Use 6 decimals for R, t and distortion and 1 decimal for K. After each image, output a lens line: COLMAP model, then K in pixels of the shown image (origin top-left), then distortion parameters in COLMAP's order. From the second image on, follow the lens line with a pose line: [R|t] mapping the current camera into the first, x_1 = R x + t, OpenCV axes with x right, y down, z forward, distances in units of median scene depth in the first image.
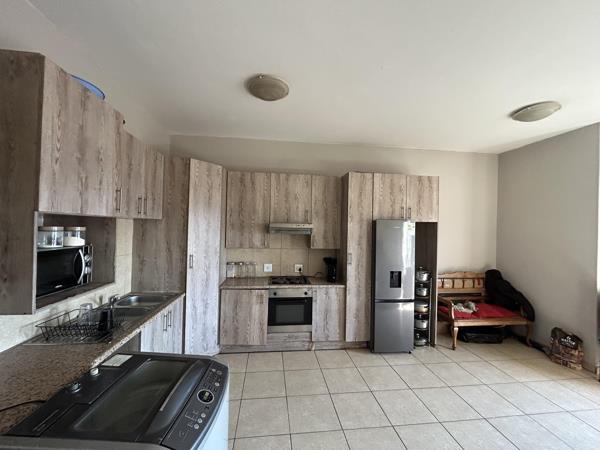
lens RADIAL K [[244.8, 0, 300.8], [0, 244.8, 226.1], [0, 0, 1]] dist [0.006146, 0.000920]
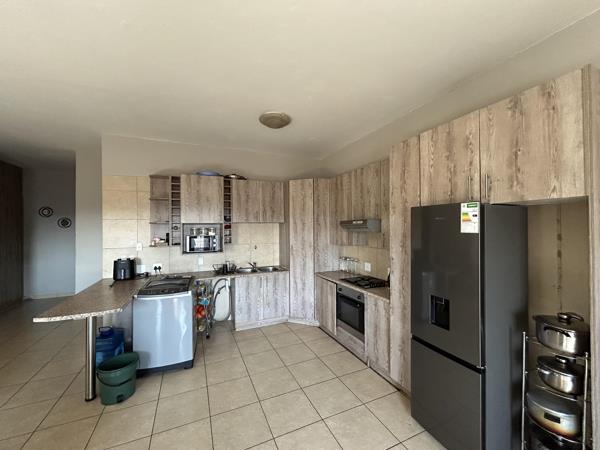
lens RADIAL K [[244.8, 0, 297.8], [0, 244.8, 224.8], [0, 0, 1]] dist [0.006146, 0.000920]
pose [[0.282147, -0.031542, -0.958852, 0.797034], [0.019880, 0.999437, -0.027027, 0.027236], [0.959165, -0.011436, 0.282615, 0.511946]]
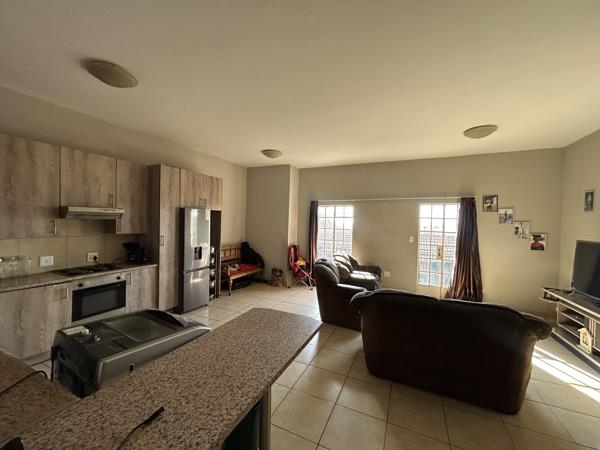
lens RADIAL K [[244.8, 0, 299.2], [0, 244.8, 225.4], [0, 0, 1]] dist [0.006146, 0.000920]
pose [[0.537863, -0.023291, 0.842711, -0.410009], [-0.020802, 0.998947, 0.040886, 0.001713], [-0.842776, -0.039522, 0.536812, -0.152820]]
